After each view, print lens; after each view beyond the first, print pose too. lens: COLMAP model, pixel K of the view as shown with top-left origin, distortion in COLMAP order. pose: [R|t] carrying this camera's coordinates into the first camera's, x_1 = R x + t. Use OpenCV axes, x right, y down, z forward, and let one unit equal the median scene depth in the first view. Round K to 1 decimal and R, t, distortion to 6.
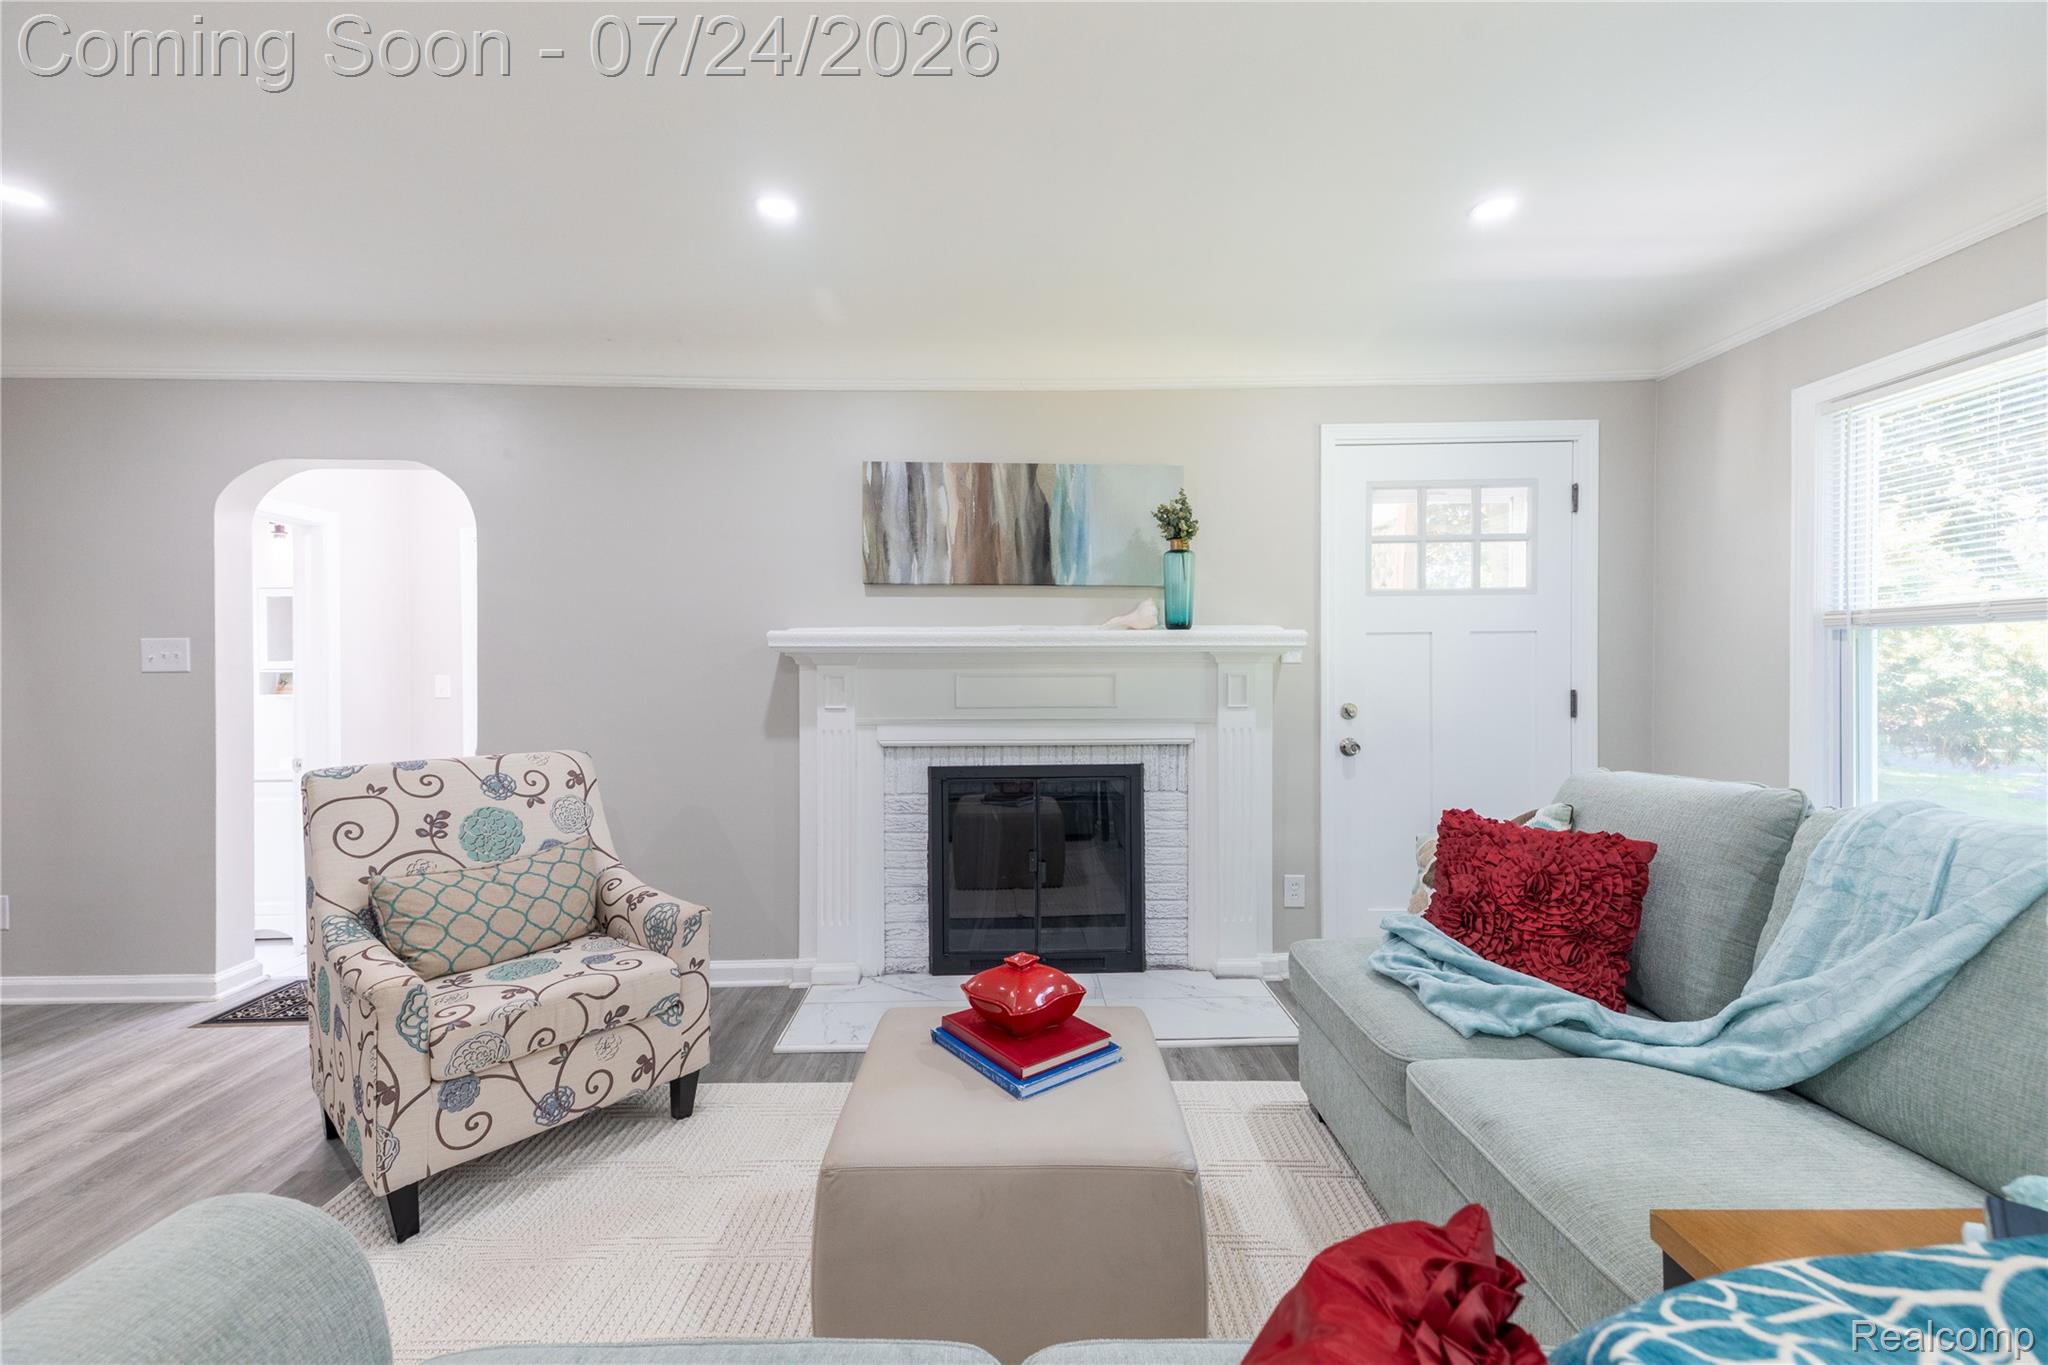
lens RADIAL K [[829.6, 0, 1026.2], [0, 829.6, 676.8], [0, 0, 1]] dist [0.050759, -0.014875]
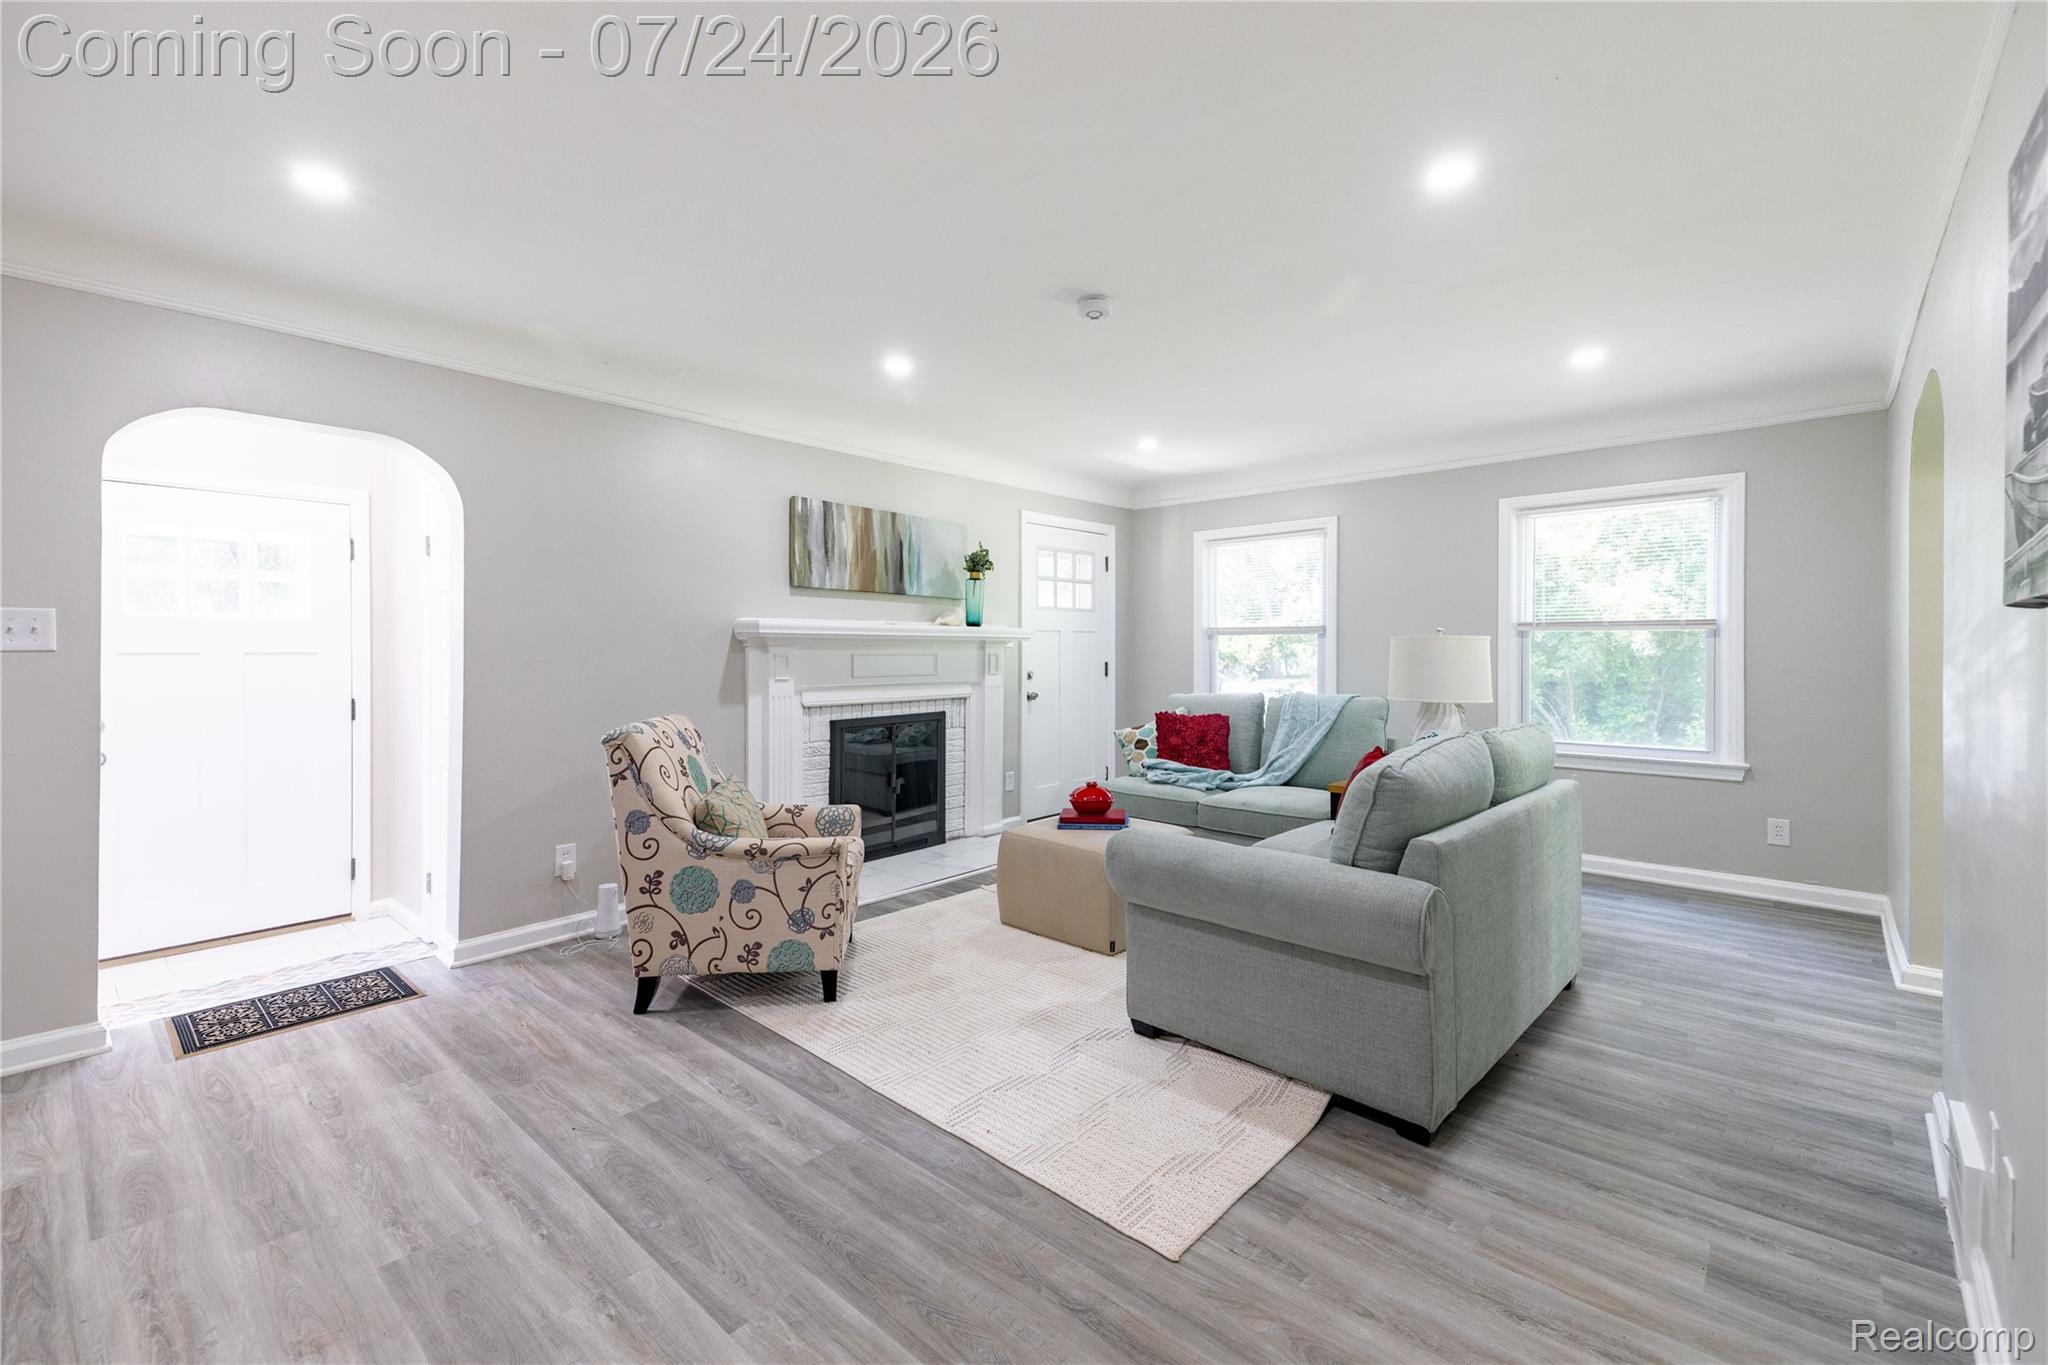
lens RADIAL K [[876.3, 0, 1021.8], [0, 876.3, 655.8], [0, 0, 1]] dist [0.123225, -0.018058]
pose [[0.675105, -0.001997, 0.737719, -1.000239], [0.004491, 0.999989, -0.001403, 0.003410], [-0.737708, 0.004261, 0.675106, -0.230330]]
